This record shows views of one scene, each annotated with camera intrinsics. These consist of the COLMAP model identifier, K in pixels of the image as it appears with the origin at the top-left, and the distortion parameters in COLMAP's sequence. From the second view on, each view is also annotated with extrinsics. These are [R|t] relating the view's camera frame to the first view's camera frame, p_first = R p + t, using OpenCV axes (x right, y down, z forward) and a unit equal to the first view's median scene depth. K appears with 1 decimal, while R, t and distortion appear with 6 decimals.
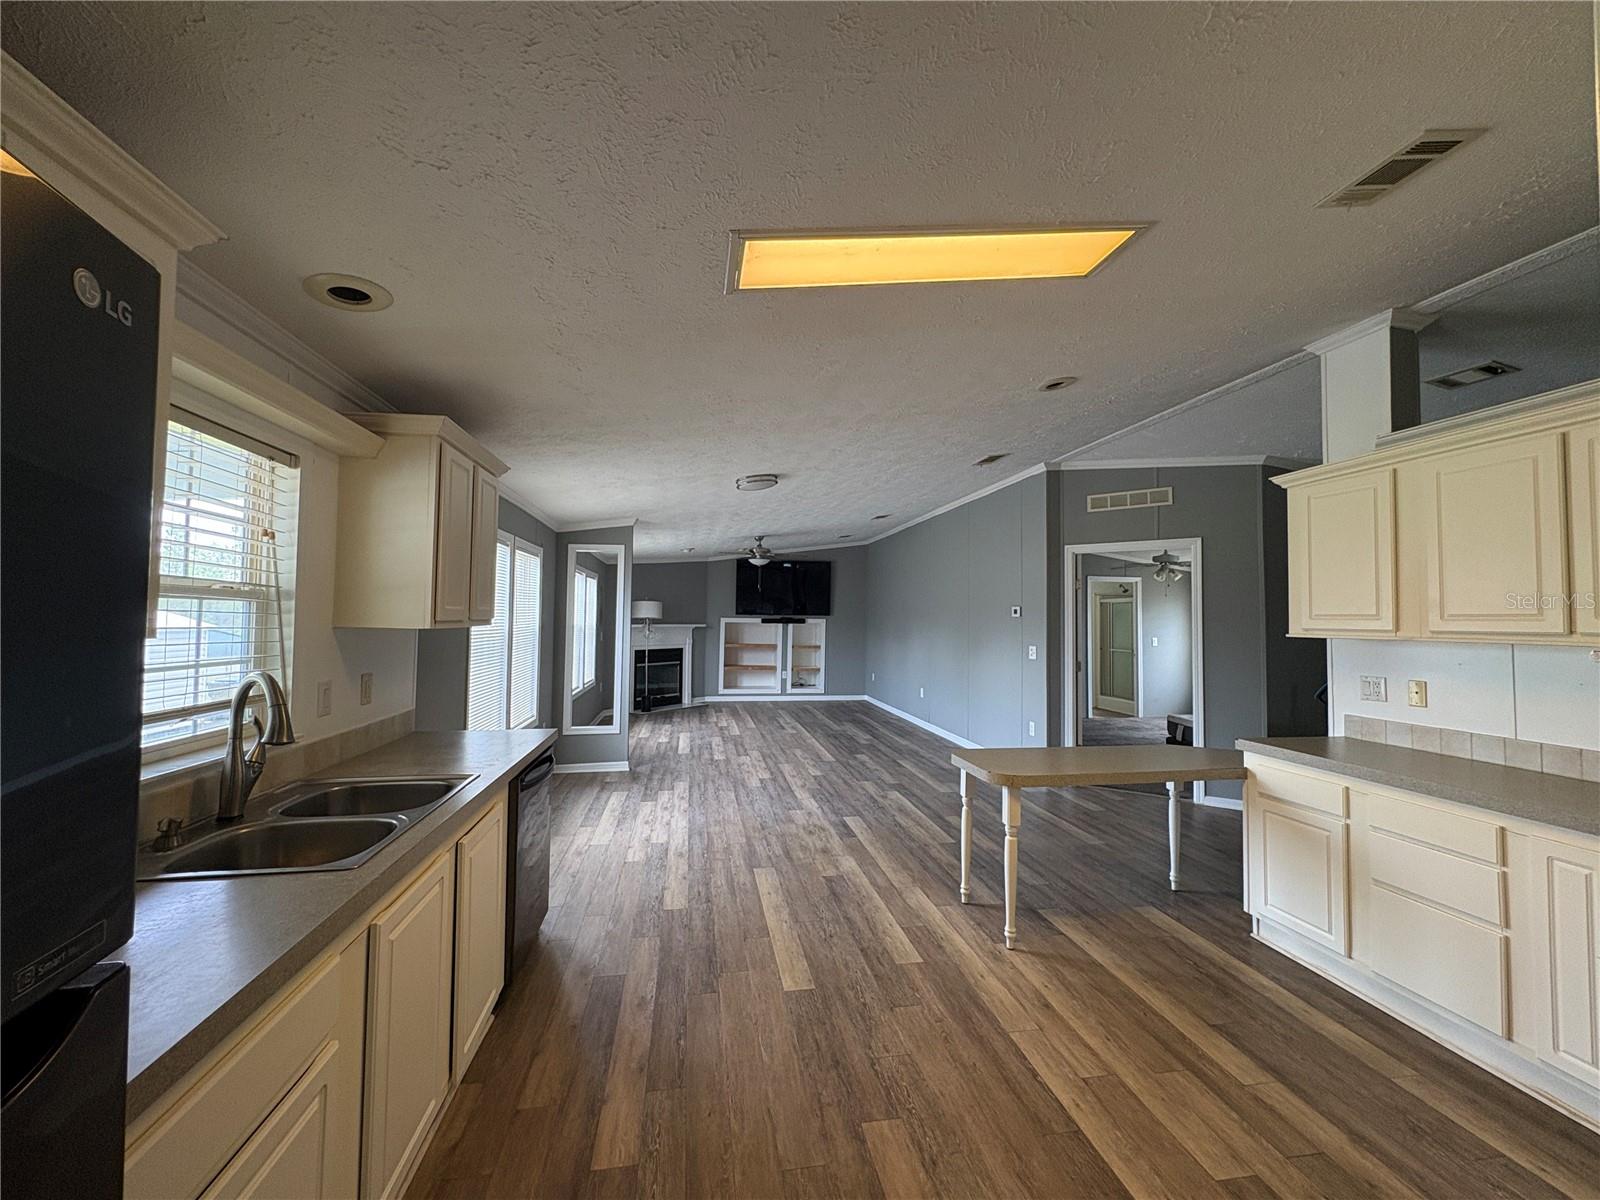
lens RADIAL K [[639.6, 0, 801.4], [0, 639.6, 598.8], [0, 0, 1]] dist [-0.000787, -0.000207]
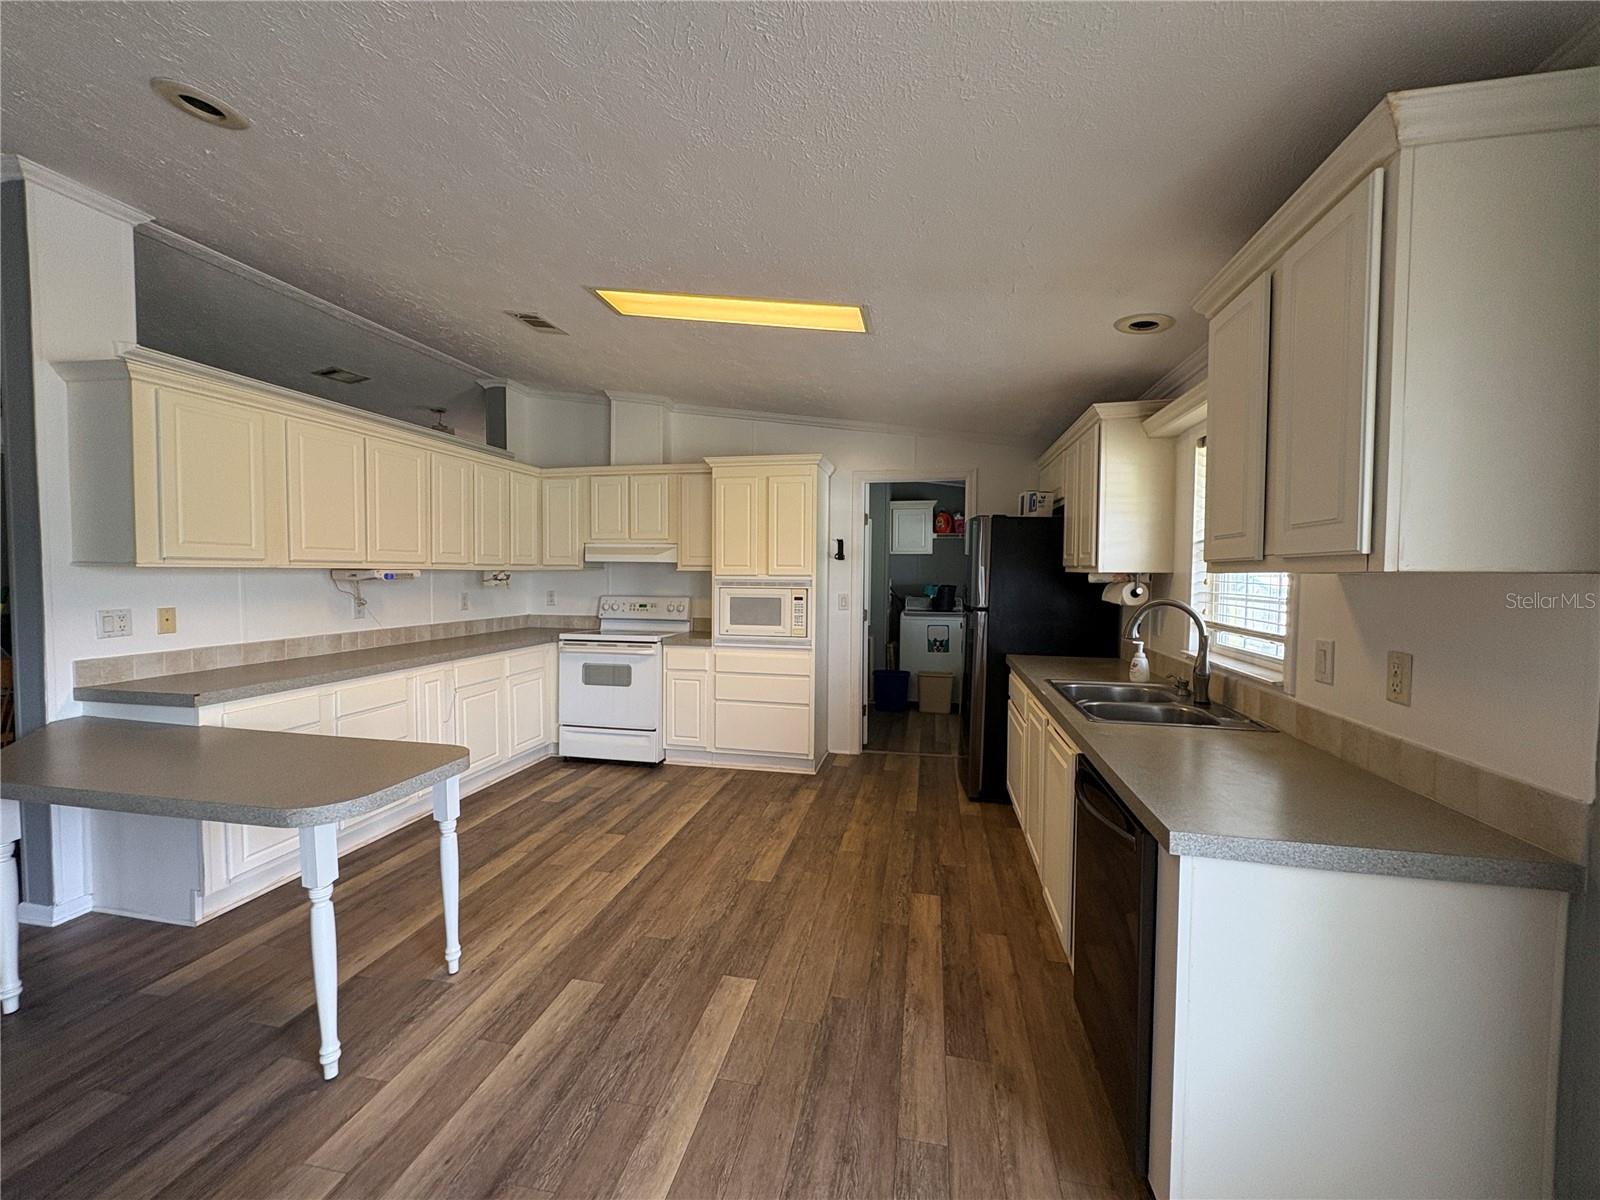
lens RADIAL K [[639.6, 0, 801.1], [0, 639.6, 591.2], [0, 0, 1]] dist [-0.000787, -0.000207]
pose [[-0.932160, -0.029488, 0.360844, -0.363789], [-0.029875, 0.999543, 0.004506, 0.072984], [-0.360812, -0.006580, -0.932615, 1.714974]]
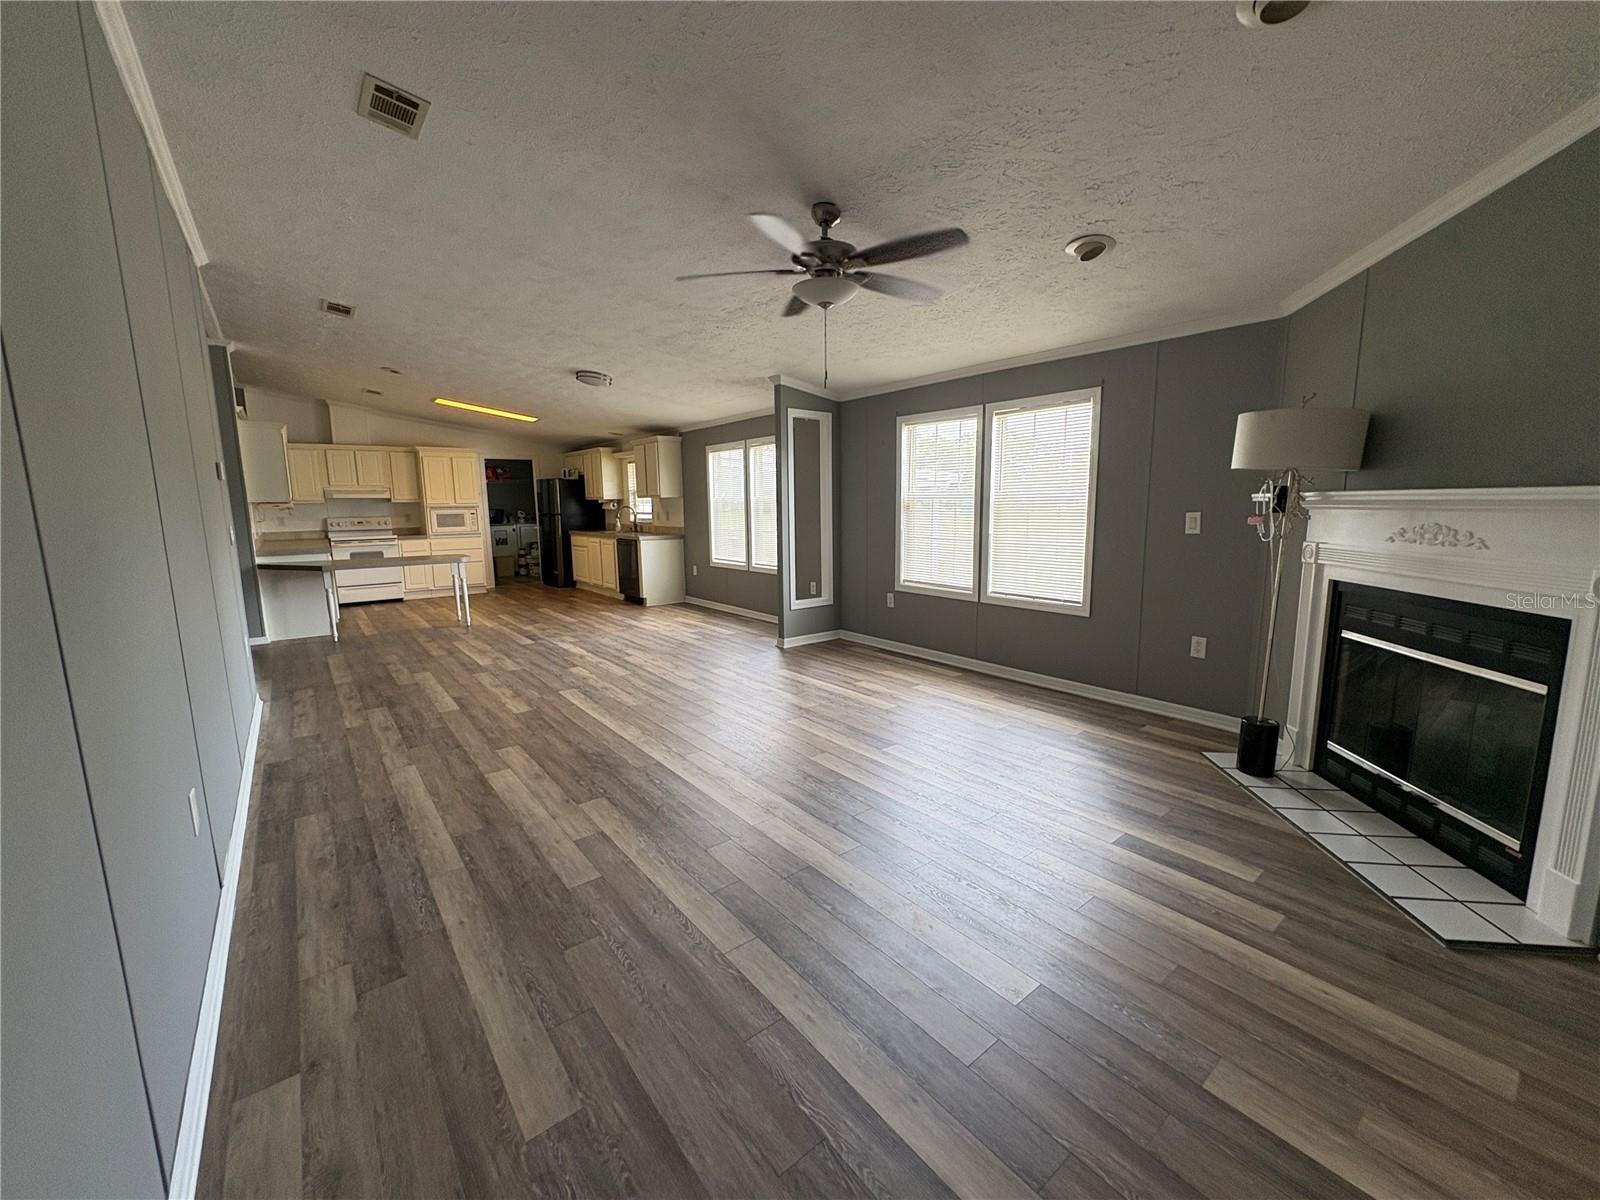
lens RADIAL K [[639.6, 0, 800.3], [0, 639.6, 594.9], [0, 0, 1]] dist [-0.000787, -0.000207]
pose [[-0.873711, 0.071037, -0.481230, 0.296188], [0.018176, 0.993356, 0.113635, 0.166835], [0.486105, 0.090537, -0.869198, 4.000433]]
